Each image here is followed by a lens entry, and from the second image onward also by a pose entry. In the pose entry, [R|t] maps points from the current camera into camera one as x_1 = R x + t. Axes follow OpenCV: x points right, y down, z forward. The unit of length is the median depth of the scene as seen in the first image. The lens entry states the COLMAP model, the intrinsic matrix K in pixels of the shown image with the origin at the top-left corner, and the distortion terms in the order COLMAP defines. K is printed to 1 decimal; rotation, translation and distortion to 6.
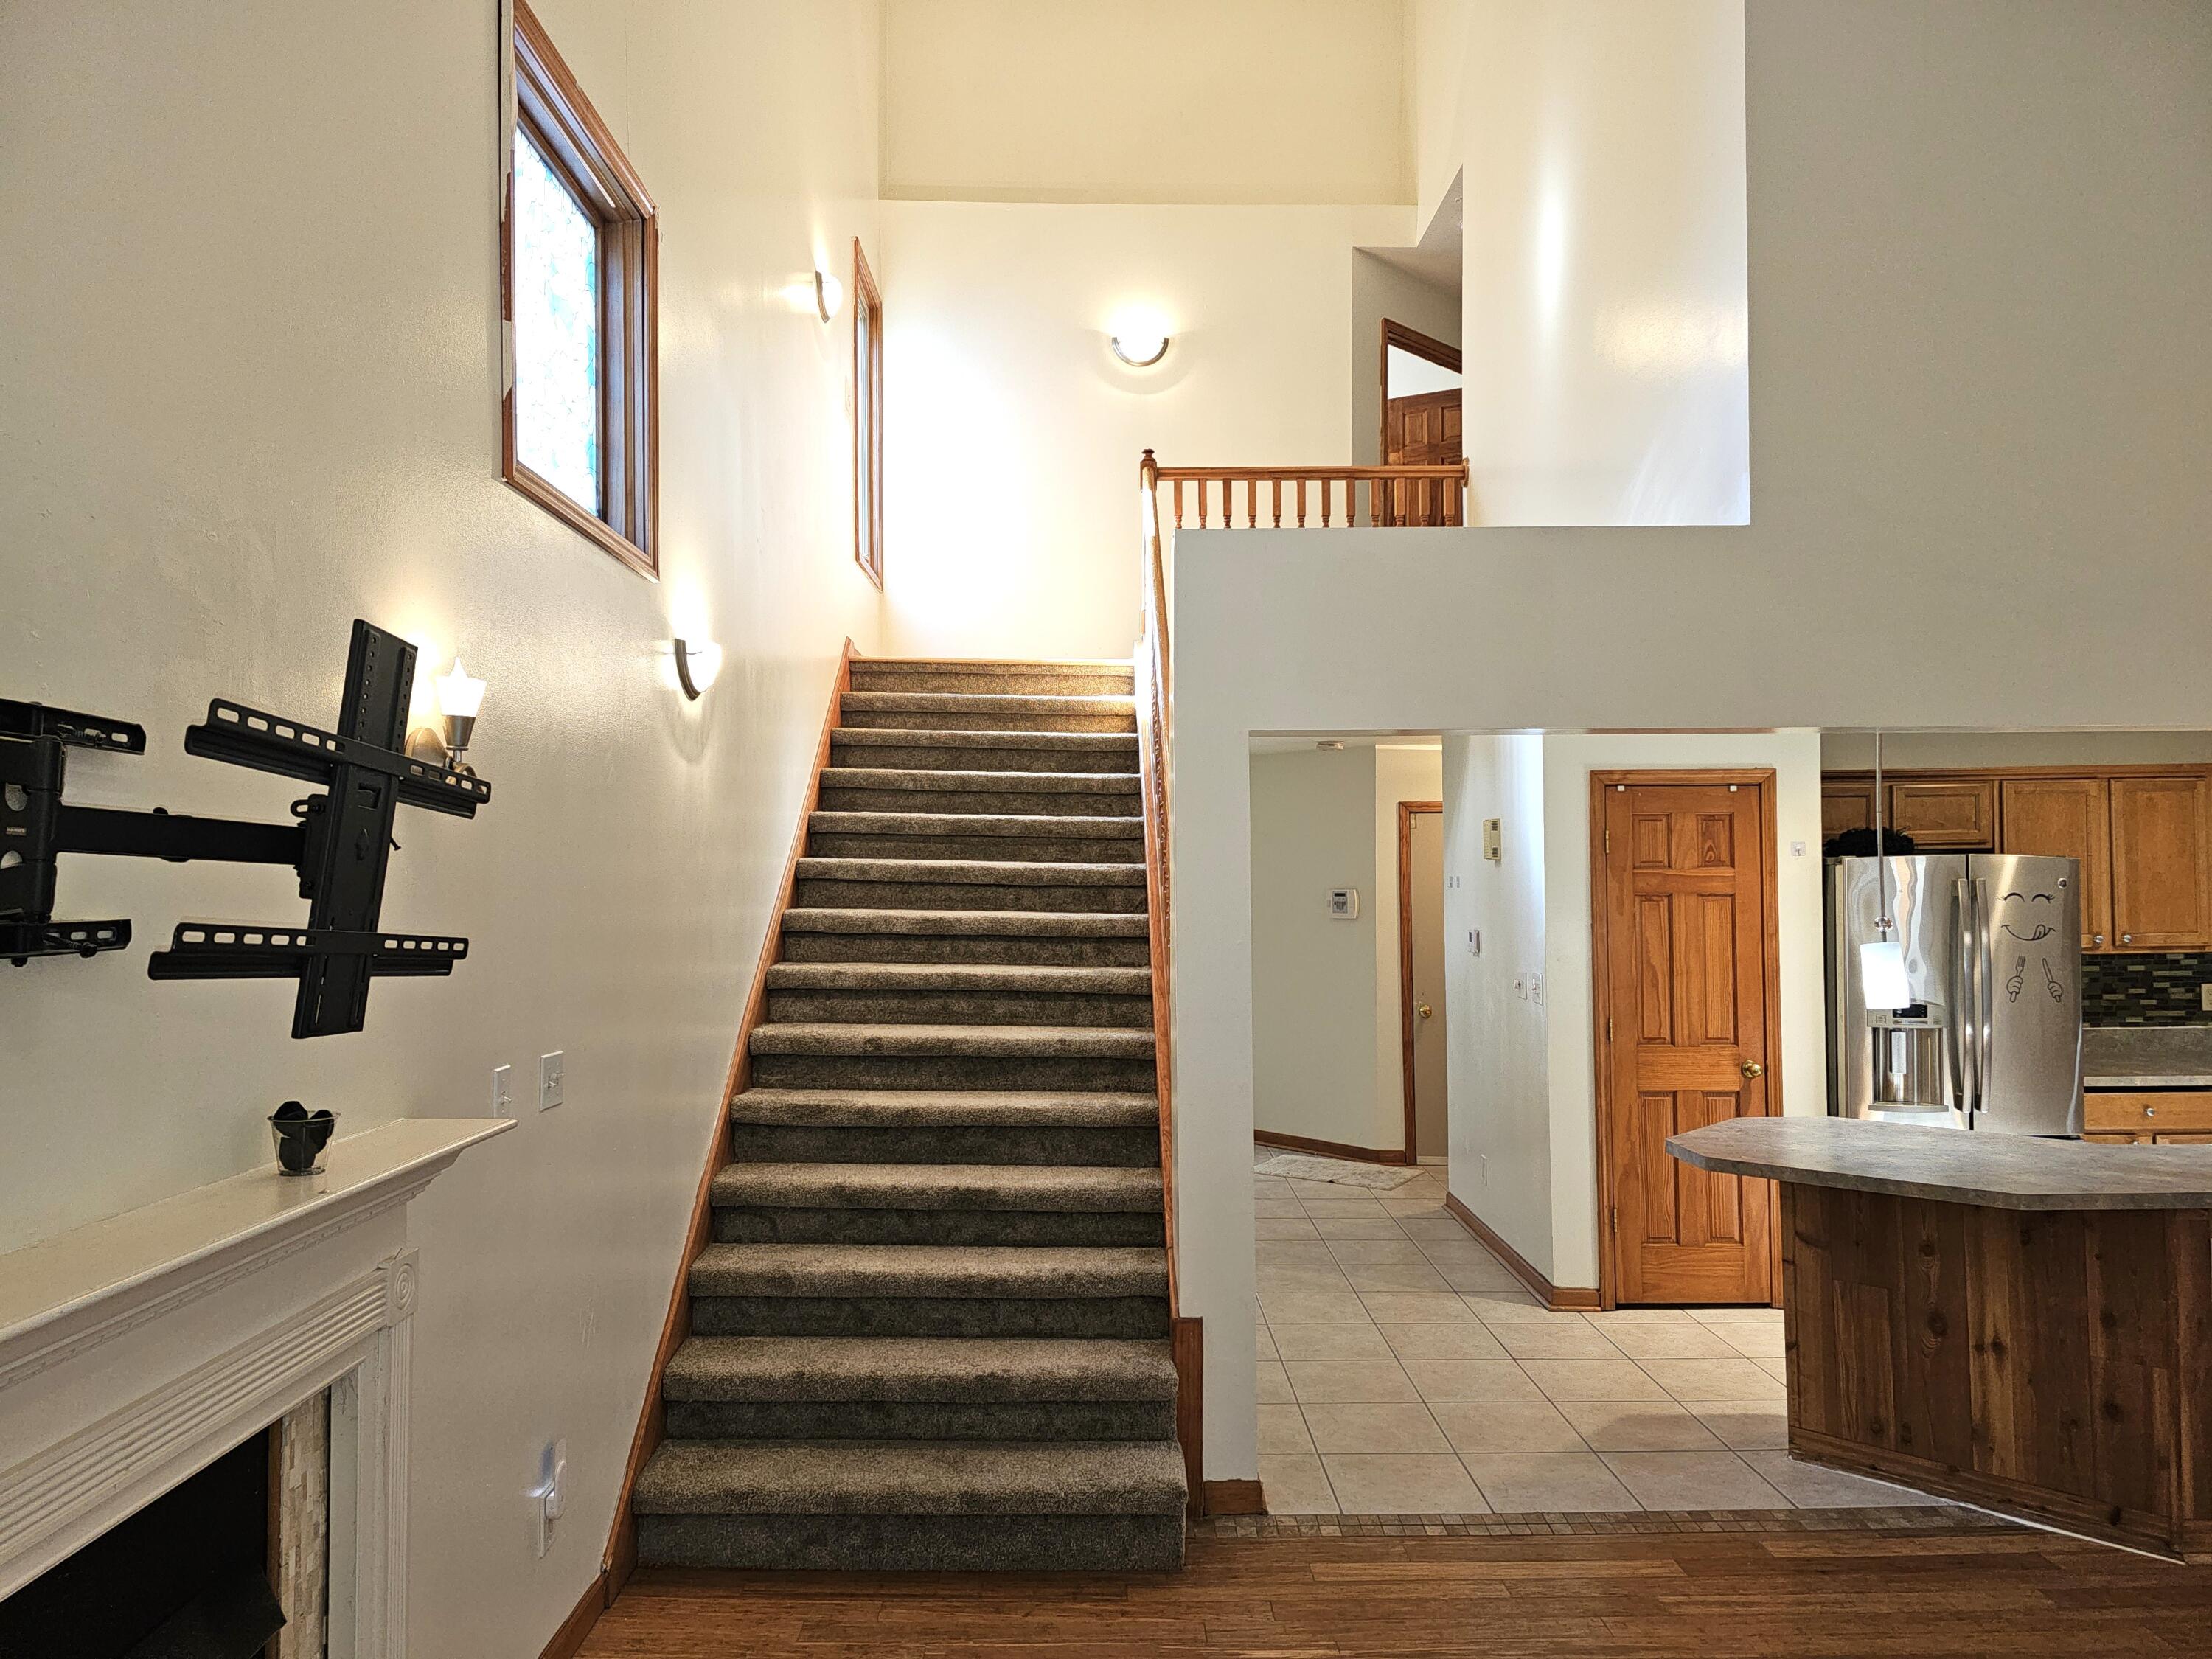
lens RADIAL K [[1469.6, 0, 1107.3], [0, 1469.6, 845.8], [0, 0, 1]] dist [0.055829, -0.044501]
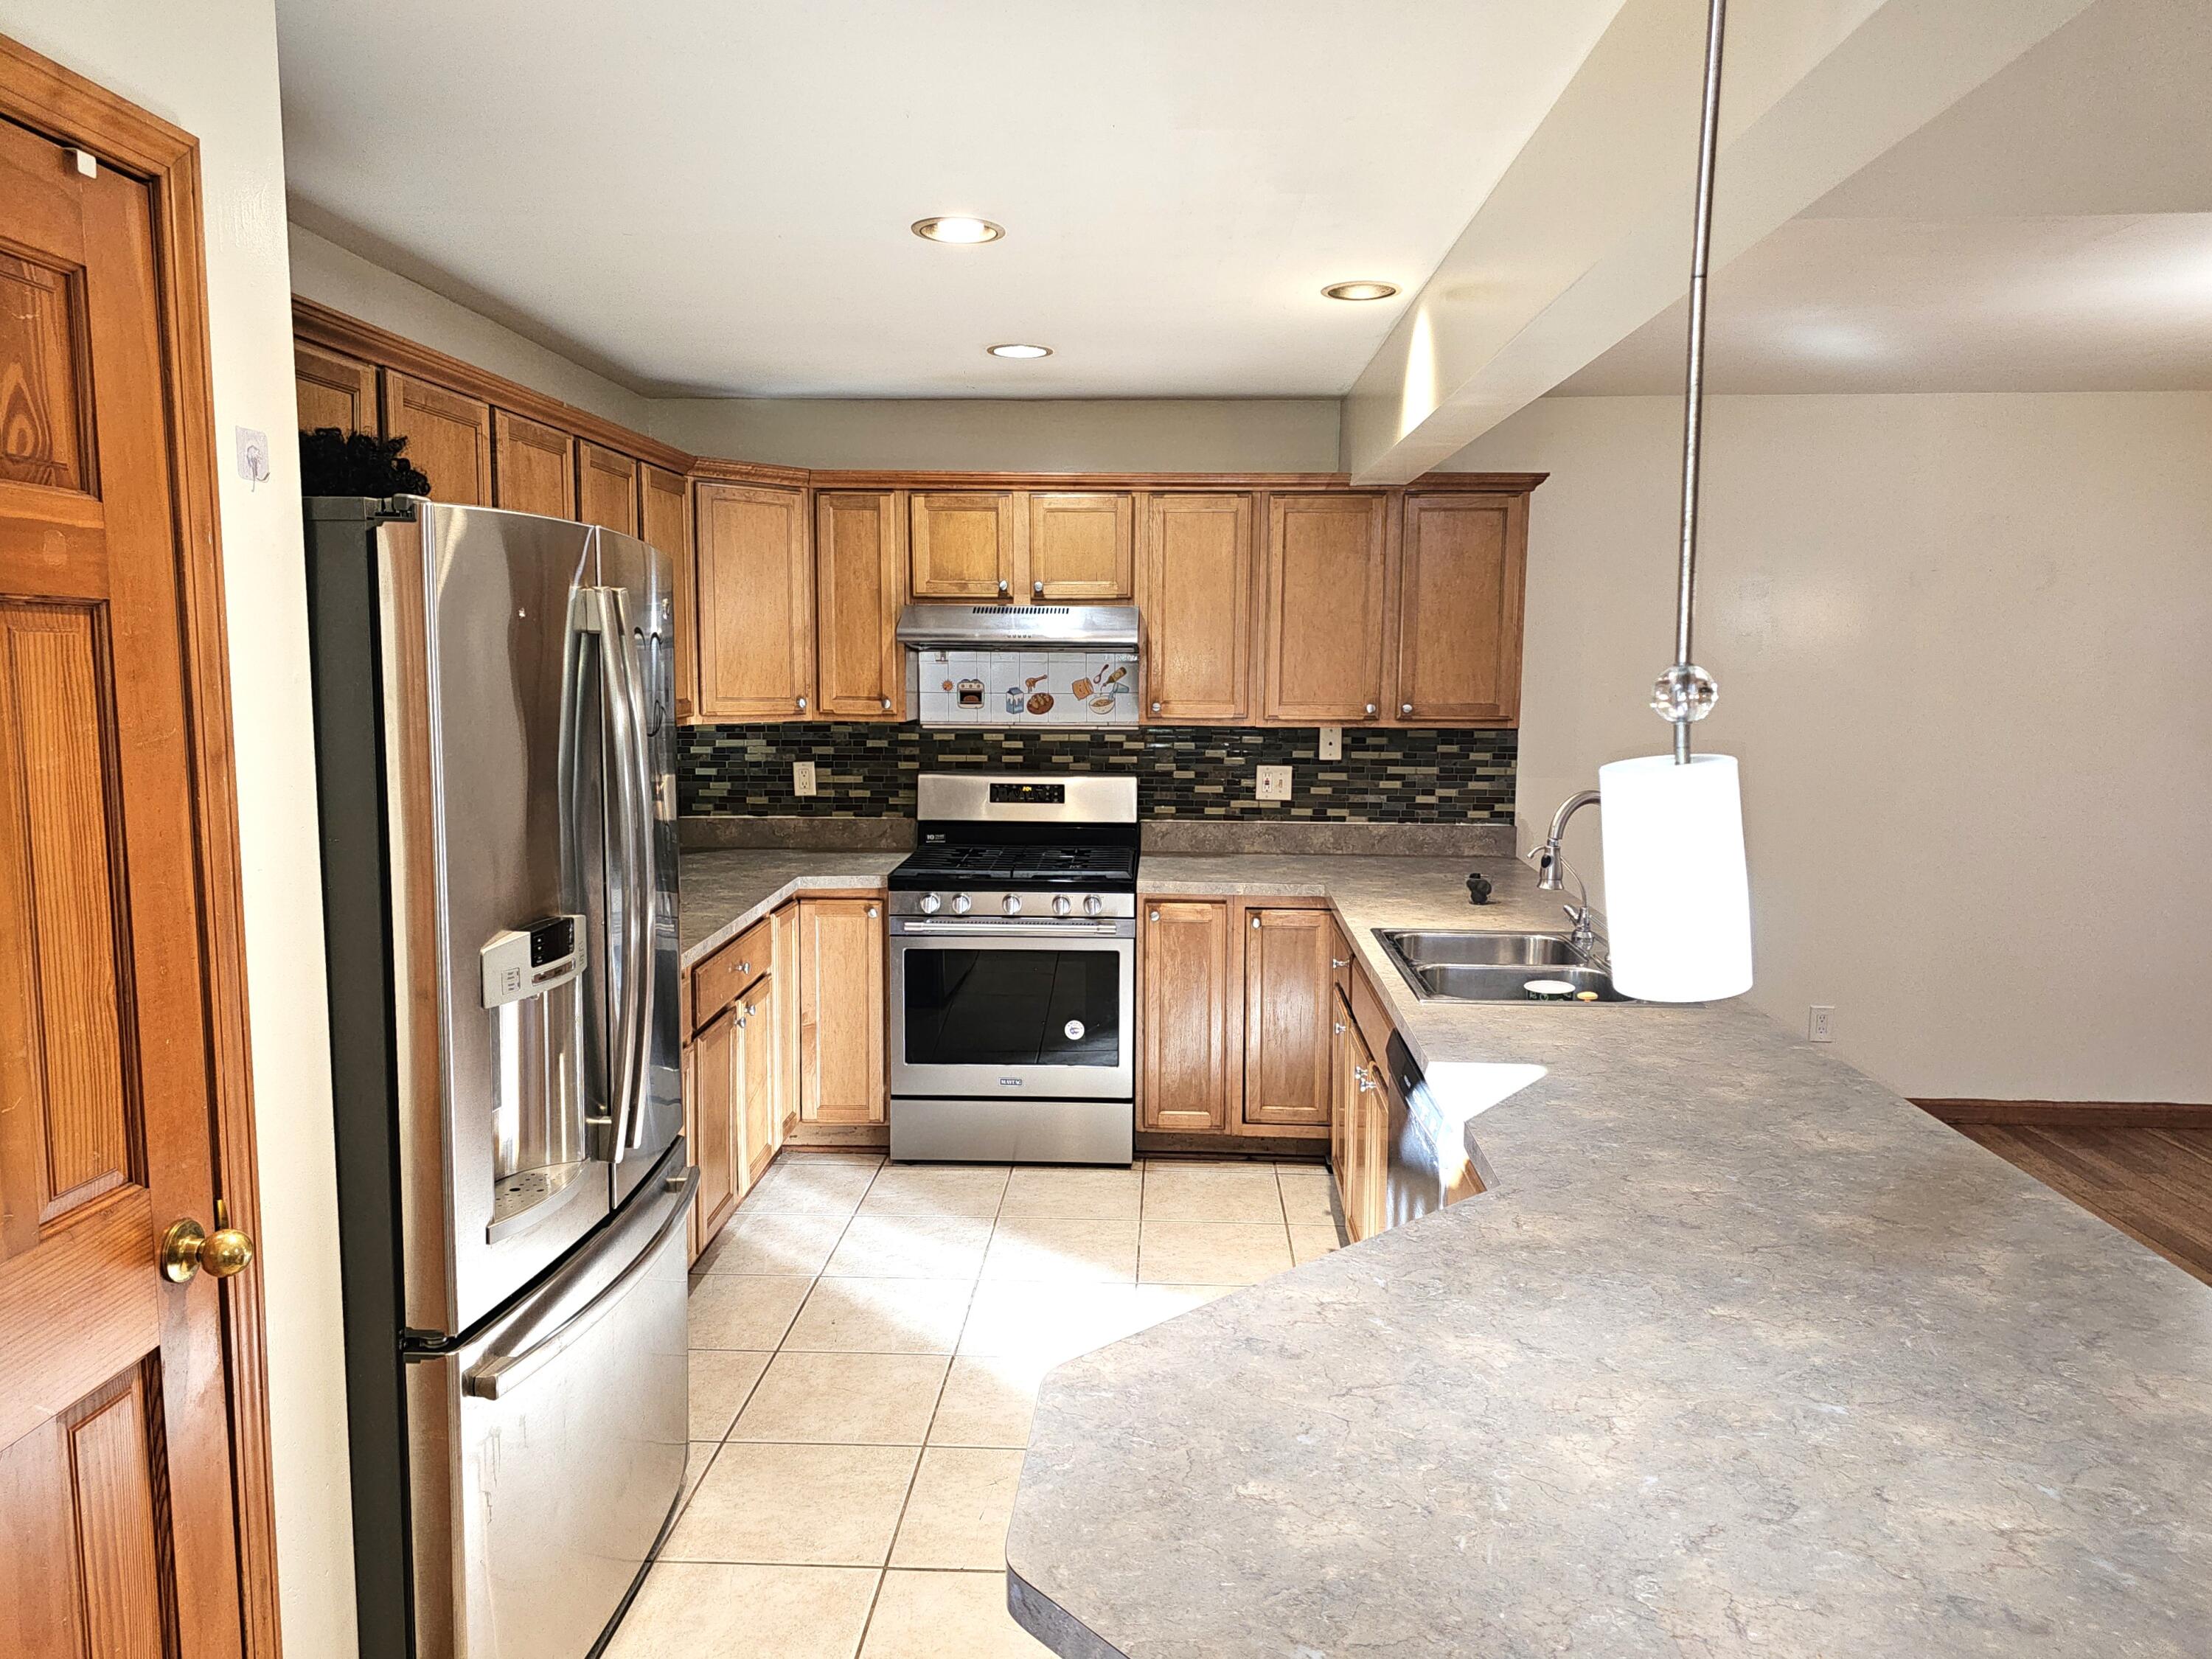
lens RADIAL K [[1493.9, 0, 1111.3], [0, 1493.9, 831.2], [0, 0, 1]] dist [0.155014, -0.175544]
pose [[0.052563, -0.105021, 0.993080, 0.168246], [-0.030221, 0.993832, 0.106700, 0.038227], [-0.998160, -0.035621, 0.049065, 0.819215]]
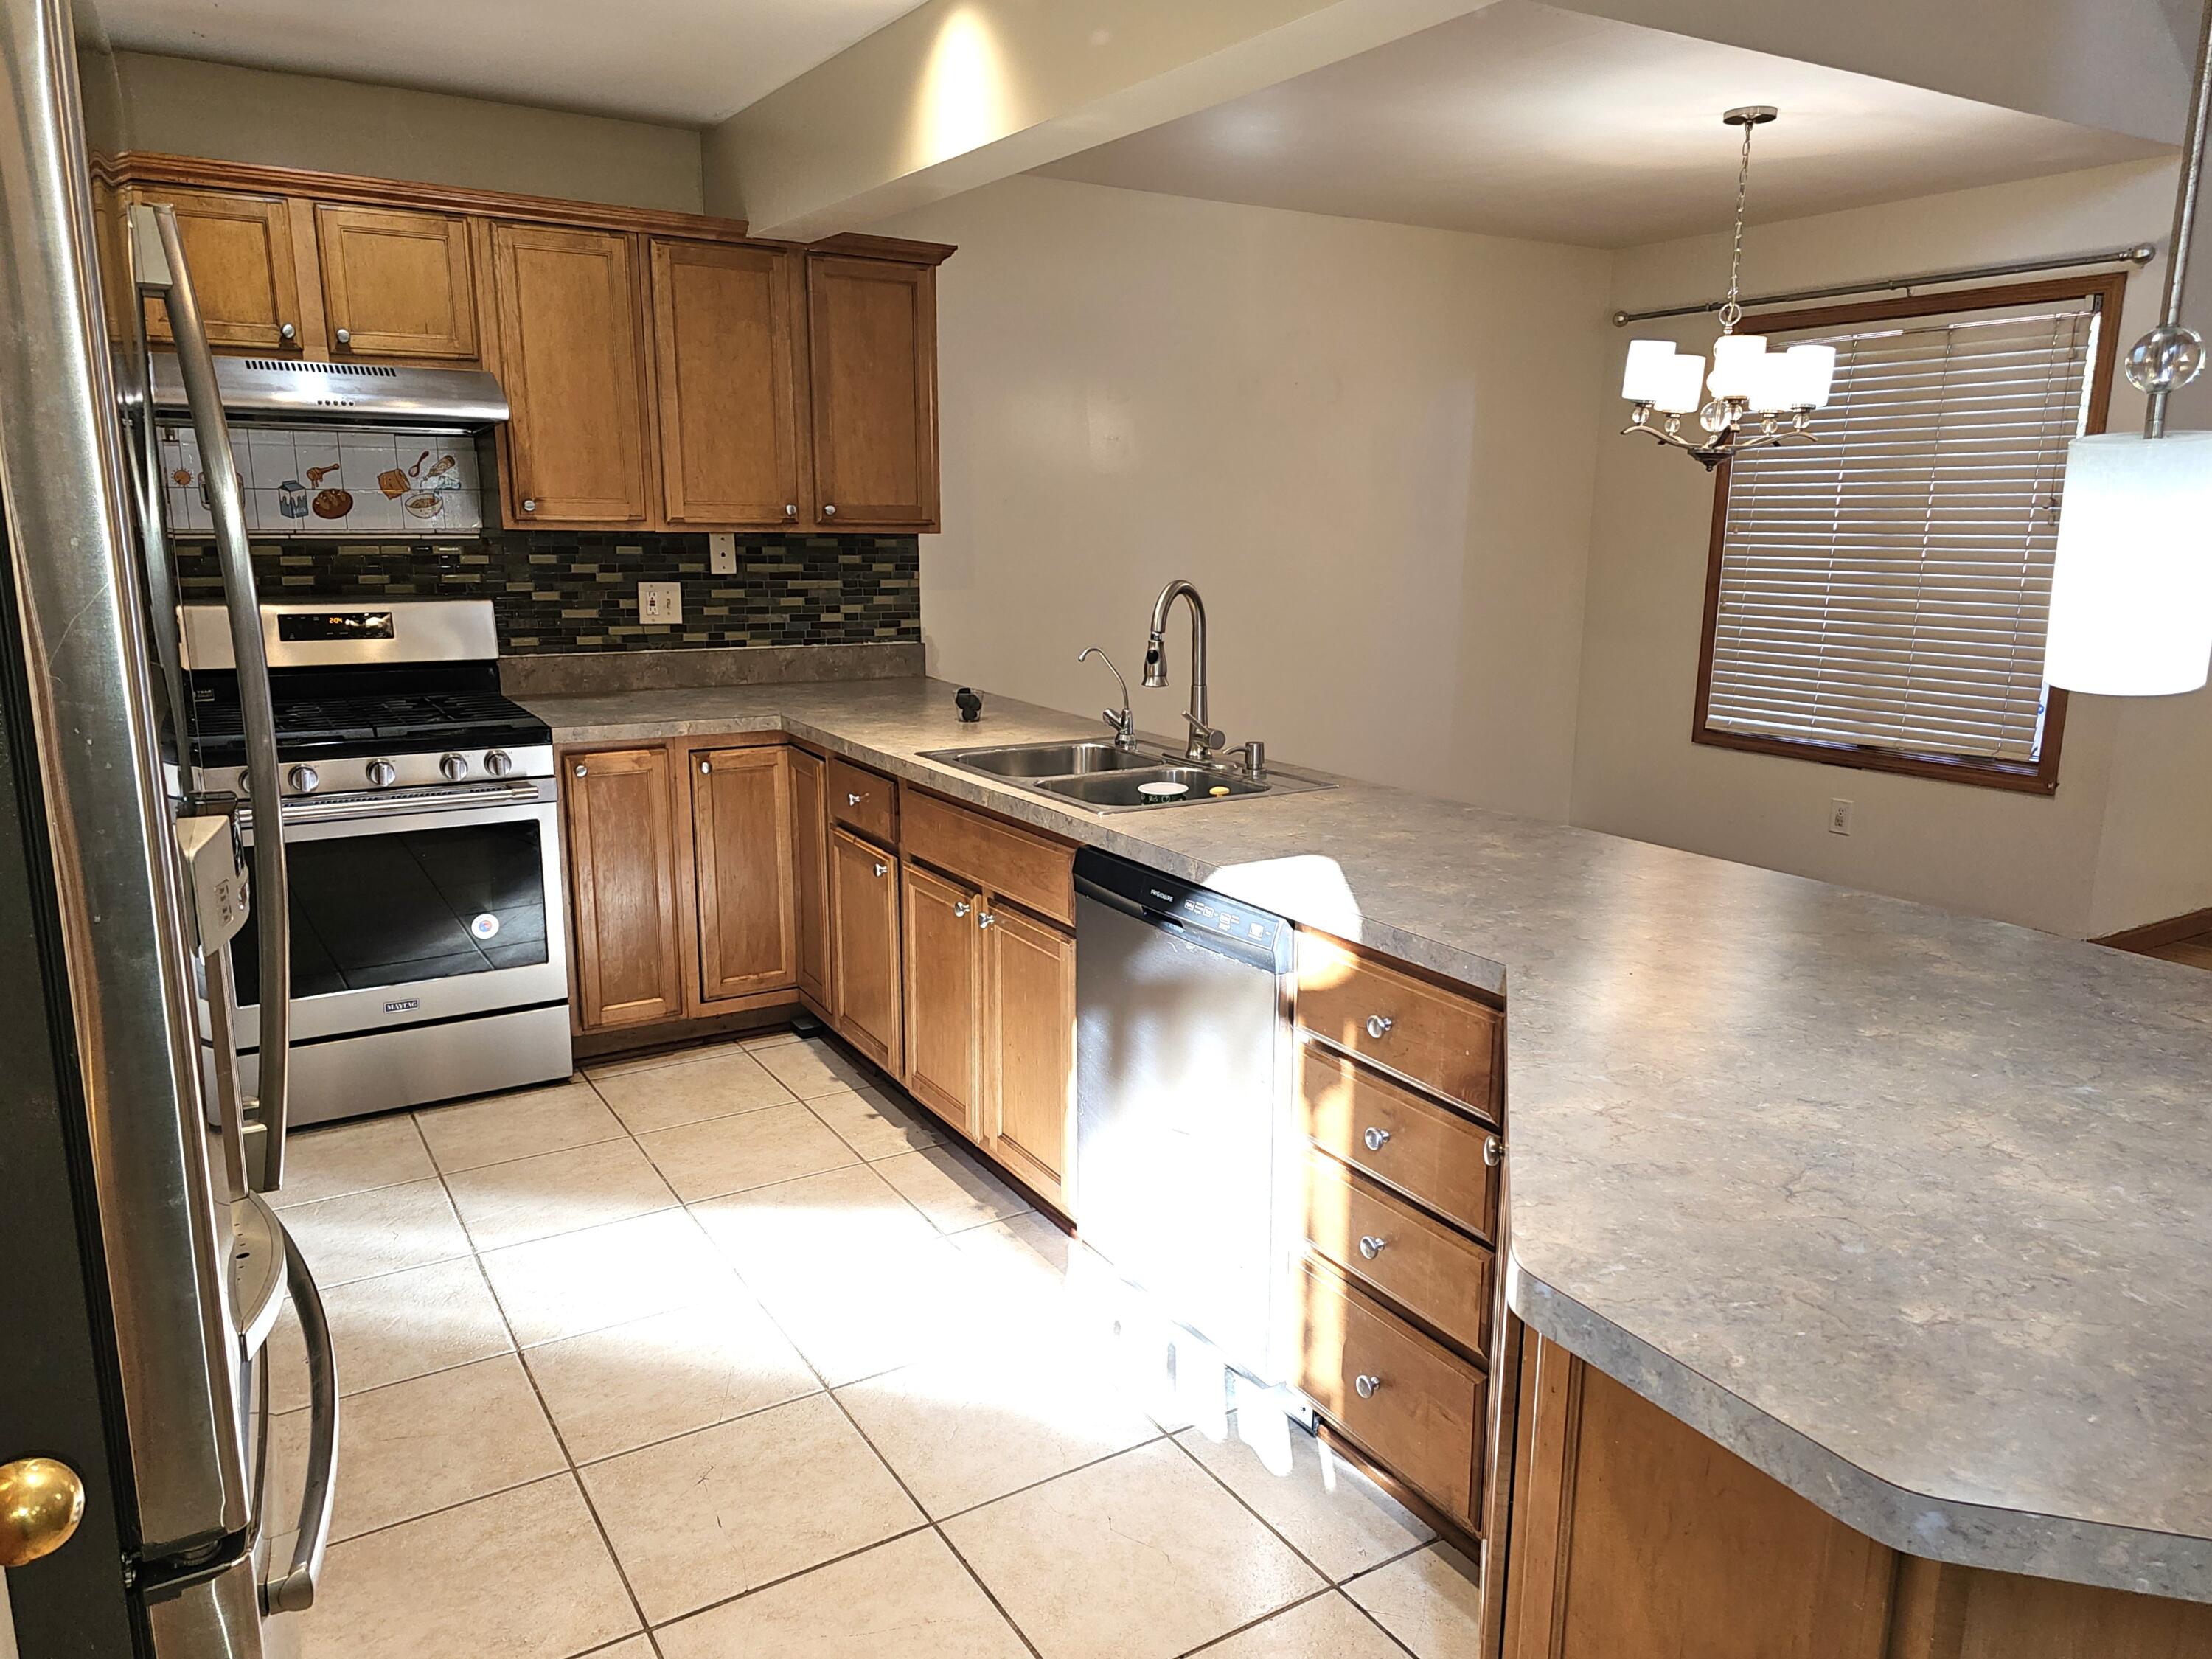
lens RADIAL K [[1540.8, 0, 1105.2], [0, 1540.8, 841.4], [0, 0, 1]] dist [0.114554, -0.129106]
pose [[-0.511809, -0.175530, 0.840976, 0.276343], [-0.021148, 0.981182, 0.191923, 0.064626], [-0.858839, 0.080443, -0.505890, 0.978226]]
